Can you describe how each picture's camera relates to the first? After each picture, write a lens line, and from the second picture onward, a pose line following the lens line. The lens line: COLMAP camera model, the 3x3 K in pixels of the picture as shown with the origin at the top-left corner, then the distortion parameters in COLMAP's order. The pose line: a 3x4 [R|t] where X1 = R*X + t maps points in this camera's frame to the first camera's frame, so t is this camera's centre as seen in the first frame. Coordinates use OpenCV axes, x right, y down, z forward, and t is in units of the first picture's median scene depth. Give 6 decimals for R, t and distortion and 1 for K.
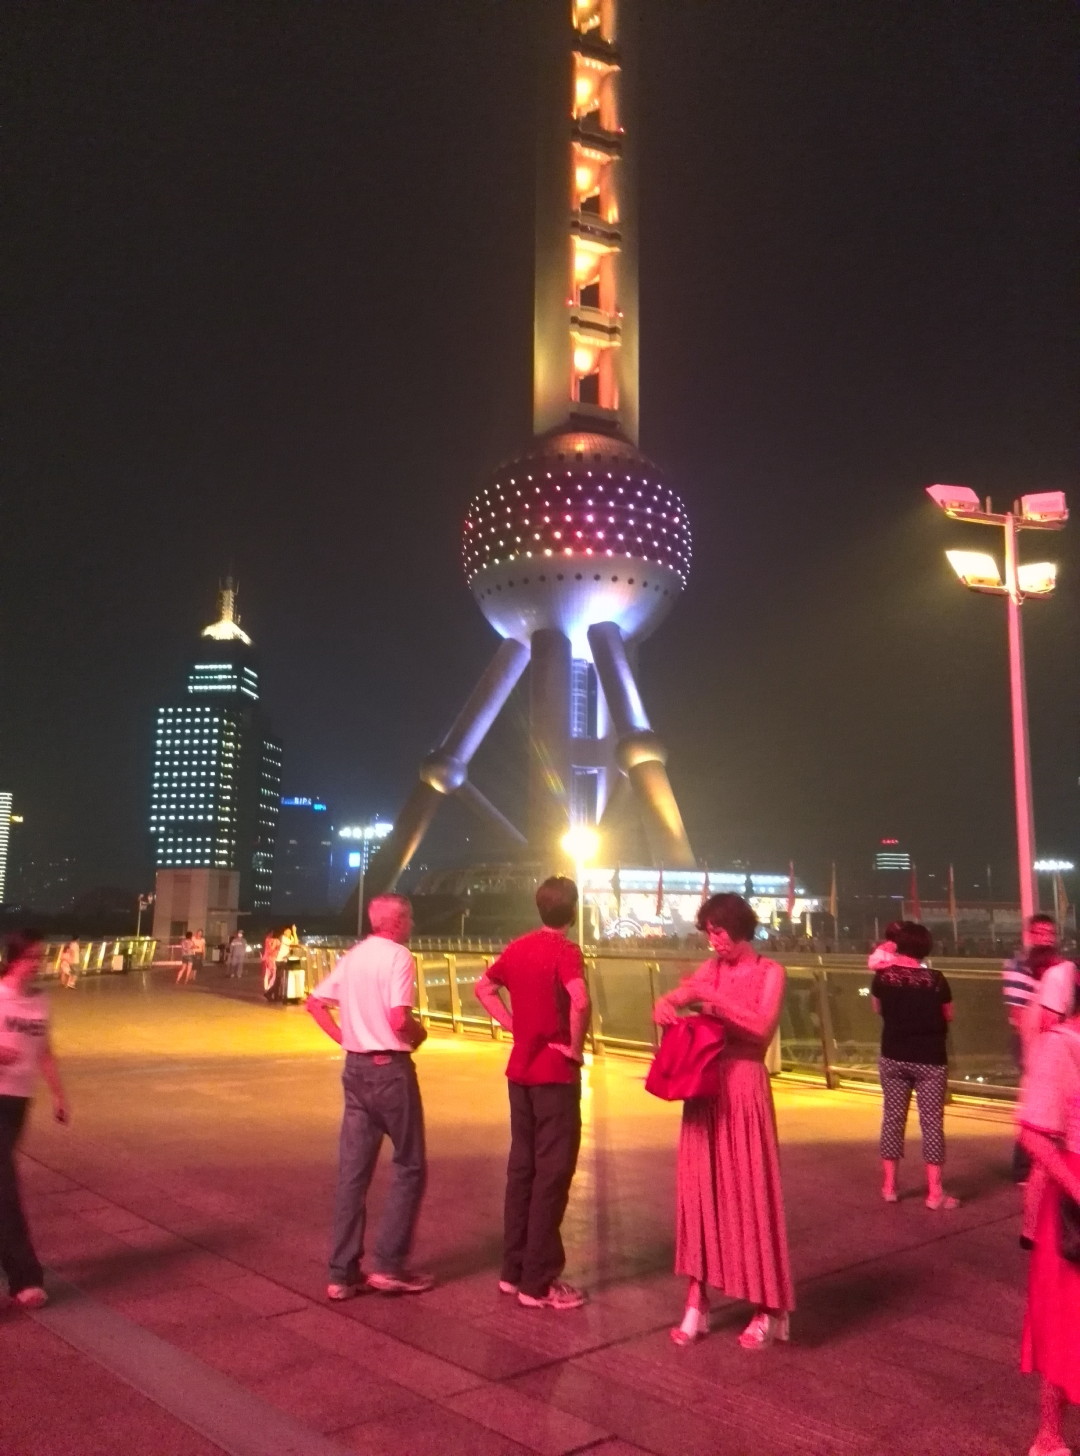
lens RADIAL K [[1185.2, 0, 535.2], [0, 1185.2, 721.4], [0, 0, 1]] dist [0.158580, -0.255833]
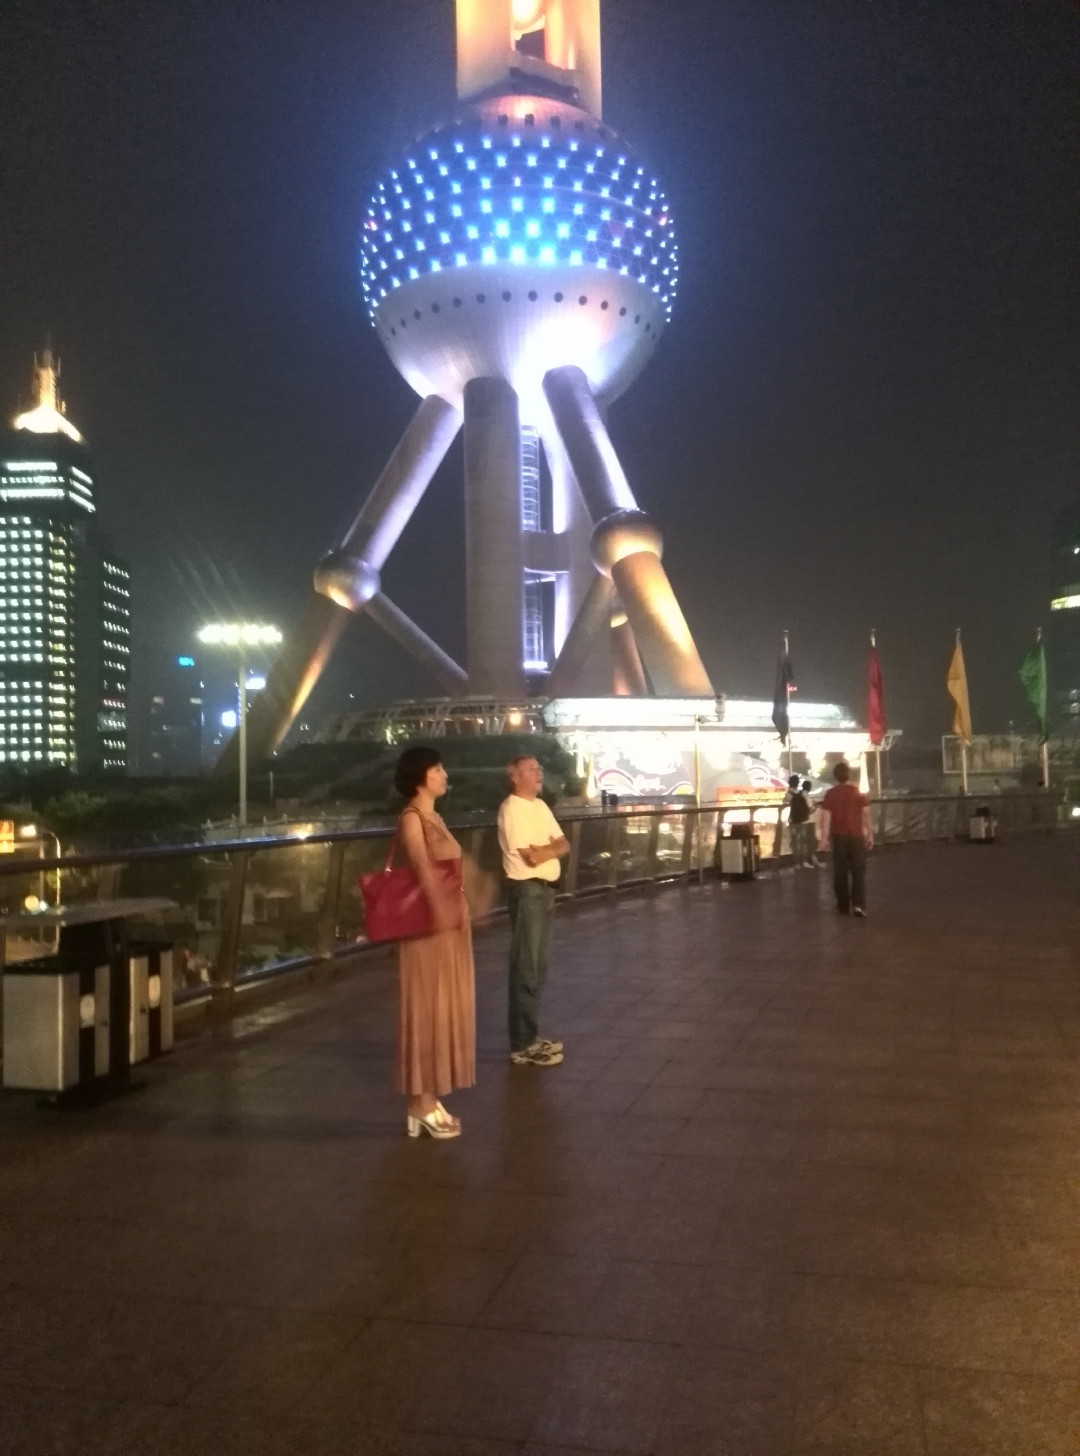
lens RADIAL K [[1169.7, 0, 539.3], [0, 1169.7, 730.3], [0, 0, 1]] dist [0.142982, -0.251664]
pose [[0.993883, -0.022204, 0.108179, -0.039008], [0.008320, 0.991850, 0.127139, 0.042635], [-0.110120, -0.125461, 0.985968, 0.251266]]
